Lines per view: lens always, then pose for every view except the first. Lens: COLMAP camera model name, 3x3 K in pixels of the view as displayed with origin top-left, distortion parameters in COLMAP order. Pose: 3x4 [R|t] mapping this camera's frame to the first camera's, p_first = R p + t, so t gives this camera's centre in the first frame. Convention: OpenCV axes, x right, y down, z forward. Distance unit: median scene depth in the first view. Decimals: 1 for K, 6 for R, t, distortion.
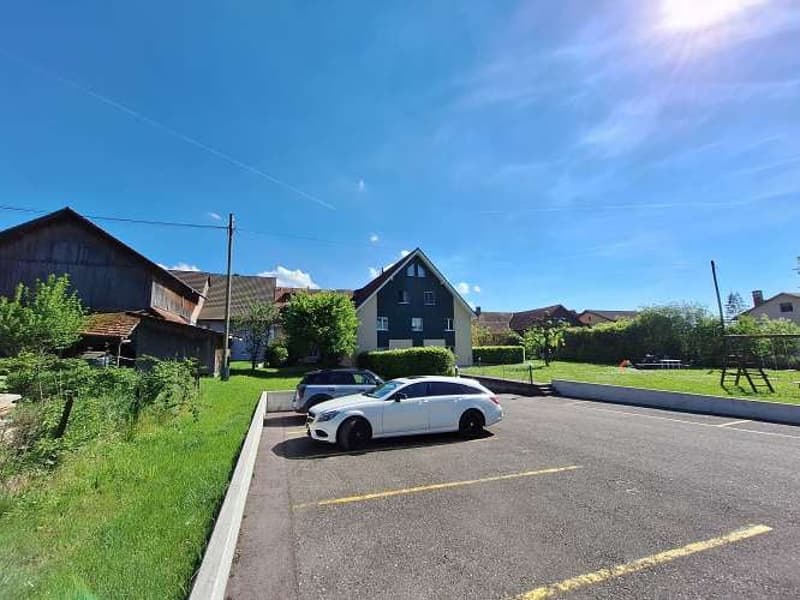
lens RADIAL K [[318.4, 0, 401.2], [0, 318.4, 299.5], [0, 0, 1]] dist [0.001904, 0.000581]
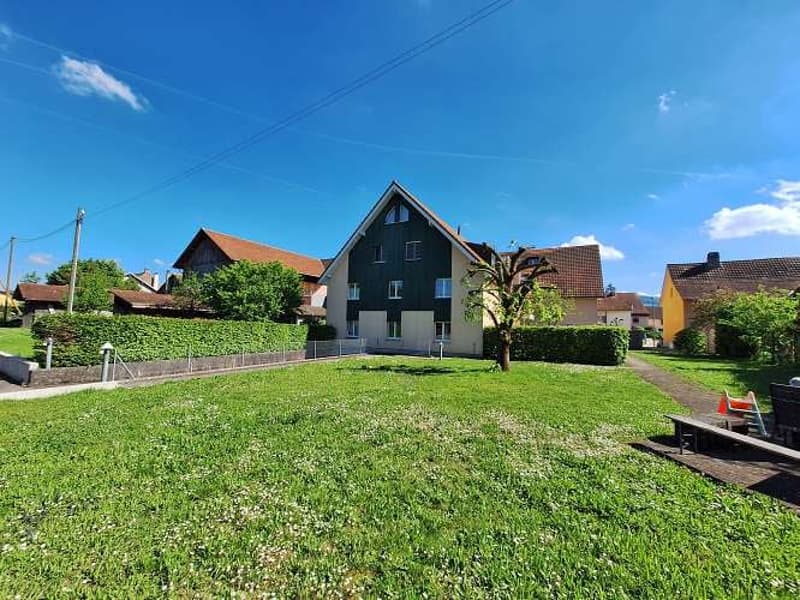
lens RADIAL K [[318.4, 0, 400.7], [0, 318.4, 300.1], [0, 0, 1]] dist [0.001904, 0.000581]
pose [[0.658873, -0.023388, -0.751890, 0.594744], [0.084246, 0.995523, 0.042858, 0.070067], [0.747522, -0.091581, 0.657894, 0.536959]]
